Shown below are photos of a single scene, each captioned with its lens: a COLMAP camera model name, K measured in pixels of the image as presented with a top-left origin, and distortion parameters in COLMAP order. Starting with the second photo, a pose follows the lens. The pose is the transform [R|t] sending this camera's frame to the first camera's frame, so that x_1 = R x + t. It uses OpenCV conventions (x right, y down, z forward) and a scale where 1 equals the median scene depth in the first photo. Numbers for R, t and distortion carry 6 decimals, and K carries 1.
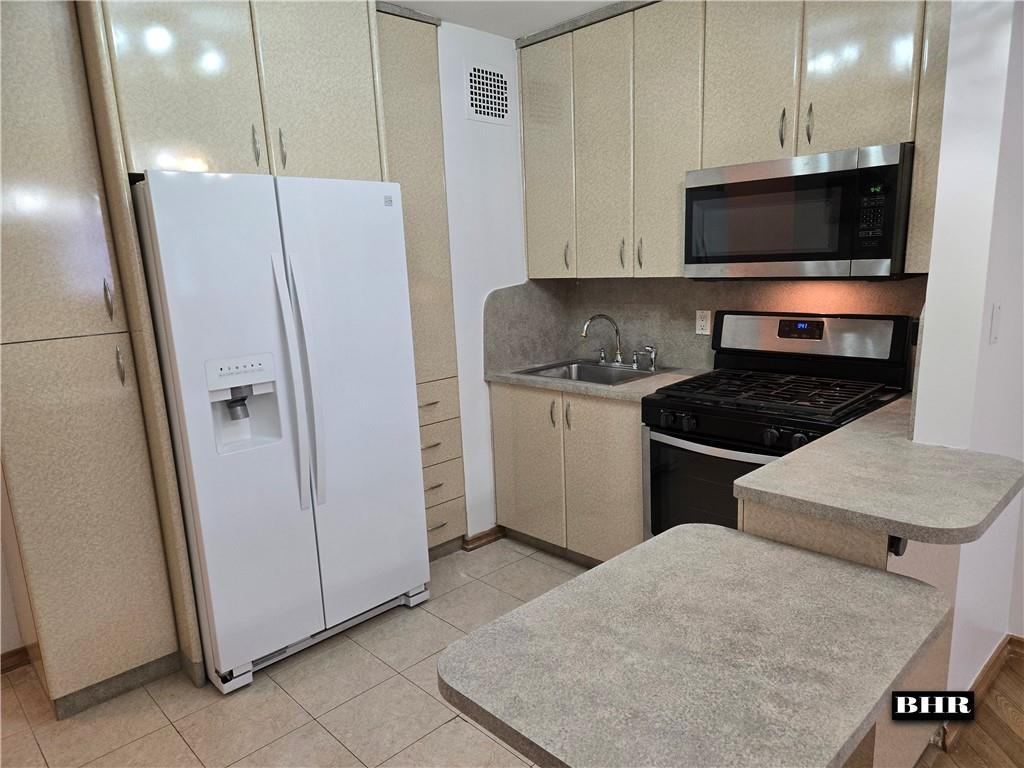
lens RADIAL K [[683.8, 0, 507.7], [0, 683.8, 398.6], [0, 0, 1]] dist [0.080059, -0.063558]
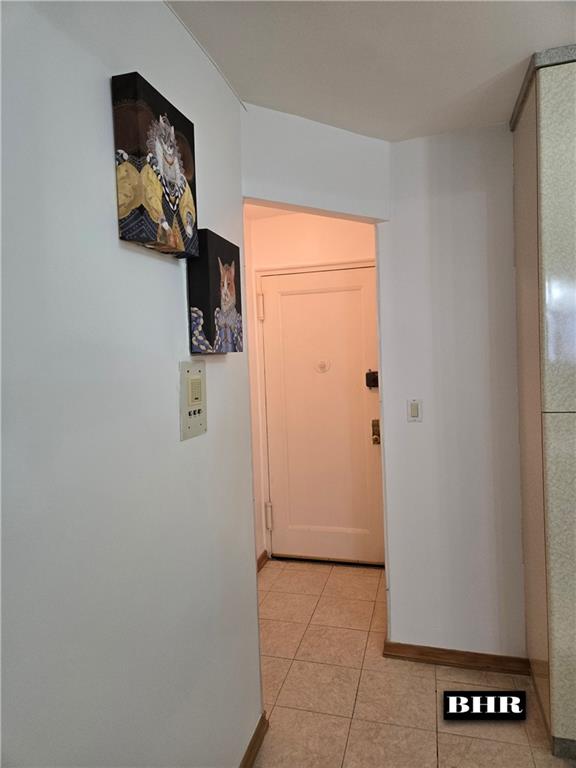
lens RADIAL K [[512.8, 0, 276.1], [0, 512.8, 378.8], [0, 0, 1]] dist [0.080059, -0.063558]
pose [[0.504035, 0.065260, -0.861214, -0.185077], [-0.159098, 0.987093, -0.018315, -0.036211], [0.848903, 0.146249, 0.507913, 0.124758]]
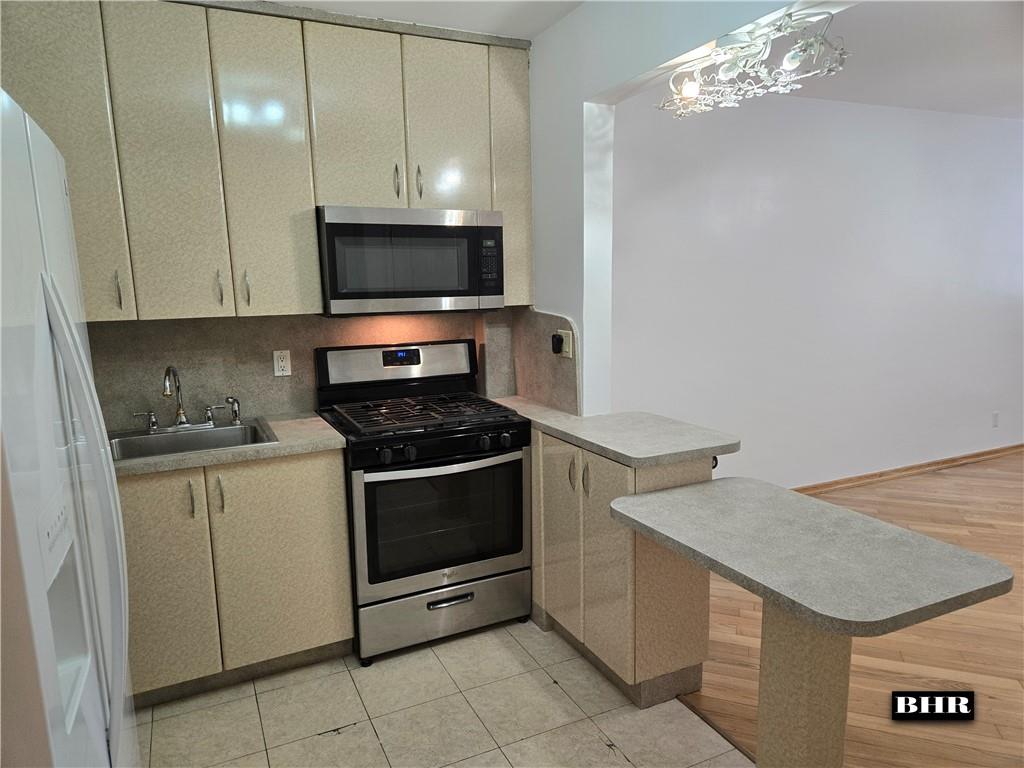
lens RADIAL K [[683.8, 0, 506.2], [0, 683.8, 391.8], [0, 0, 1]] dist [0.080059, -0.063558]
pose [[0.316763, -0.125501, 0.940165, -0.664912], [0.201186, 0.977544, 0.062707, -0.091415], [-0.926922, 0.169285, 0.334899, 0.535305]]
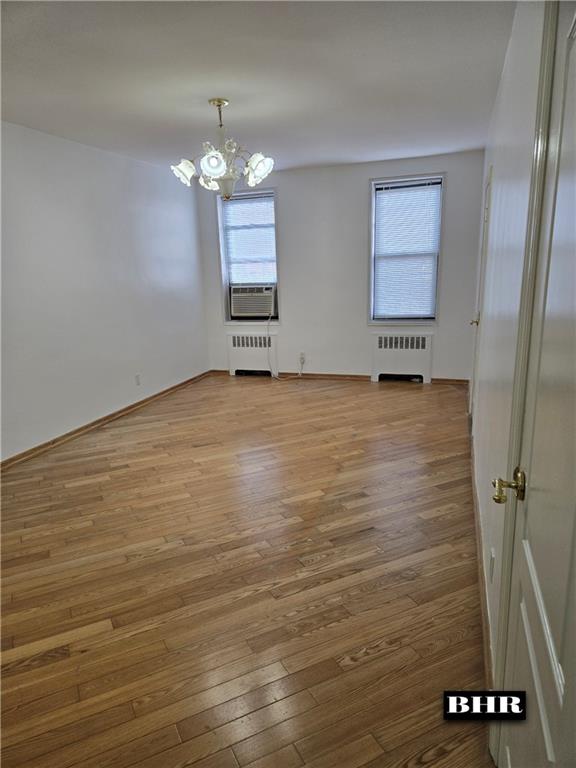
lens RADIAL K [[512.8, 0, 283.3], [0, 512.8, 393.0], [0, 0, 1]] dist [0.080059, -0.063558]
pose [[-0.460755, -0.159968, 0.872992, -0.355932], [0.234465, 0.926740, 0.293564, -0.008520], [-0.855997, 0.339947, -0.389493, 0.209776]]
